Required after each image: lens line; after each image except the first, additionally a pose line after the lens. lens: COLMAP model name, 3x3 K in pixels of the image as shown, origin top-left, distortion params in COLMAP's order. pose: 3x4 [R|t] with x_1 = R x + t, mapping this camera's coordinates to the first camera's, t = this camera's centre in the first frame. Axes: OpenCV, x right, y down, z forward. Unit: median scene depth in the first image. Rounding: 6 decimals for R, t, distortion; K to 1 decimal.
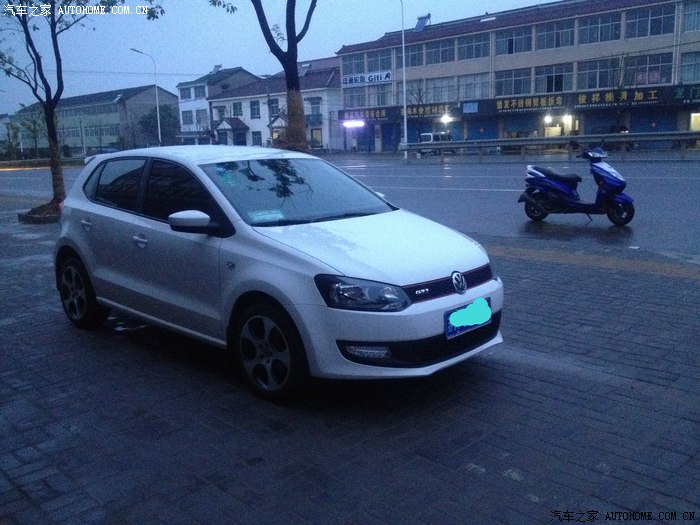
lens RADIAL K [[678.7, 0, 350.0], [0, 678.7, 262.5], [0, 0, 1]] dist [0.074503, -0.188263]
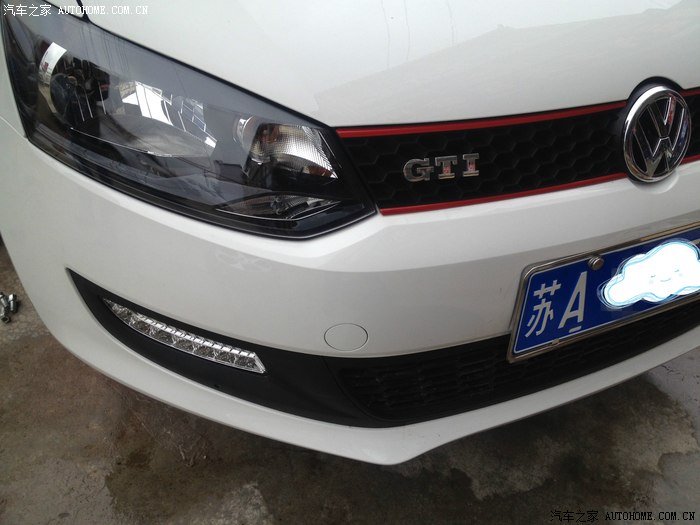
lens RADIAL K [[678.7, 0, 350.0], [0, 678.7, 262.5], [0, 0, 1]] dist [0.074503, -0.188263]
pose [[0.936994, 0.278468, -0.210944, 0.126187], [-0.144403, 0.858559, 0.491960, -0.030164], [0.318104, -0.430503, 0.844676, 0.757422]]
